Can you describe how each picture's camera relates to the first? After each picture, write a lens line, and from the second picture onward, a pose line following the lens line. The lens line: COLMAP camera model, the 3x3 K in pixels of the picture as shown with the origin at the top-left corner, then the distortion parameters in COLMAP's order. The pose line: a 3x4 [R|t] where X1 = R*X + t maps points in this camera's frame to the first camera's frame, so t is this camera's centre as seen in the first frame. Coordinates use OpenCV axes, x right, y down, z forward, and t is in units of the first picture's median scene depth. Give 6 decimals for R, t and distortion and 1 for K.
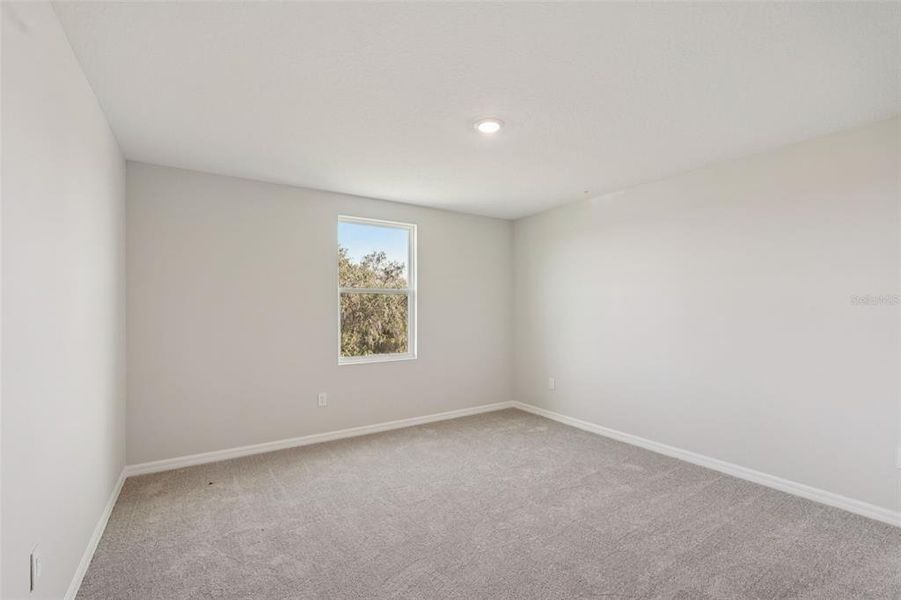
lens RADIAL K [[419.6, 0, 446.0], [0, 419.6, 307.5], [0, 0, 1]] dist [-0.032853, 0.000094]
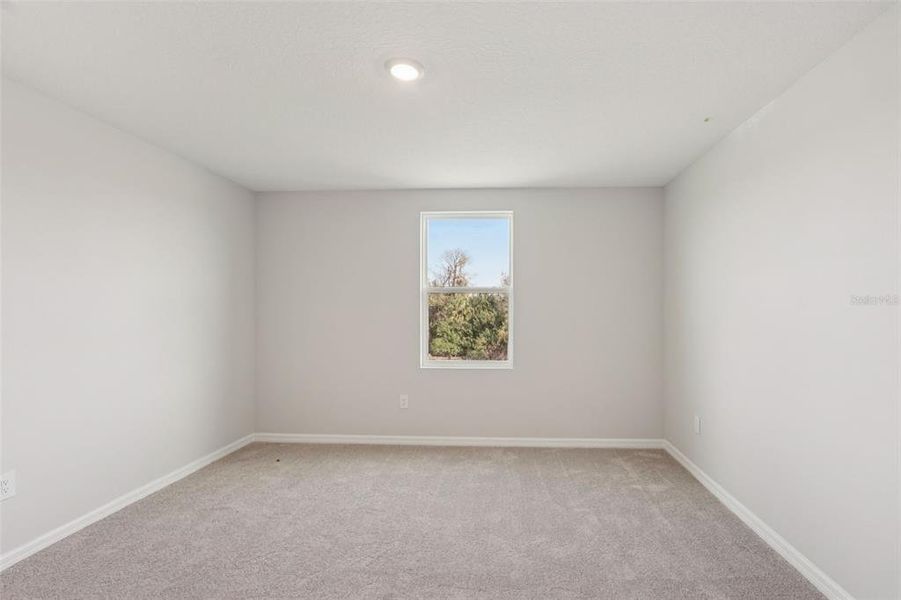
lens RADIAL K [[419.6, 0, 446.0], [0, 419.6, 307.5], [0, 0, 1]] dist [-0.032853, 0.000094]
pose [[0.795054, 0.000478, -0.606539, 0.381843], [-0.003238, 0.999989, -0.003457, 0.001826], [0.606530, 0.004712, 0.795046, 0.274150]]
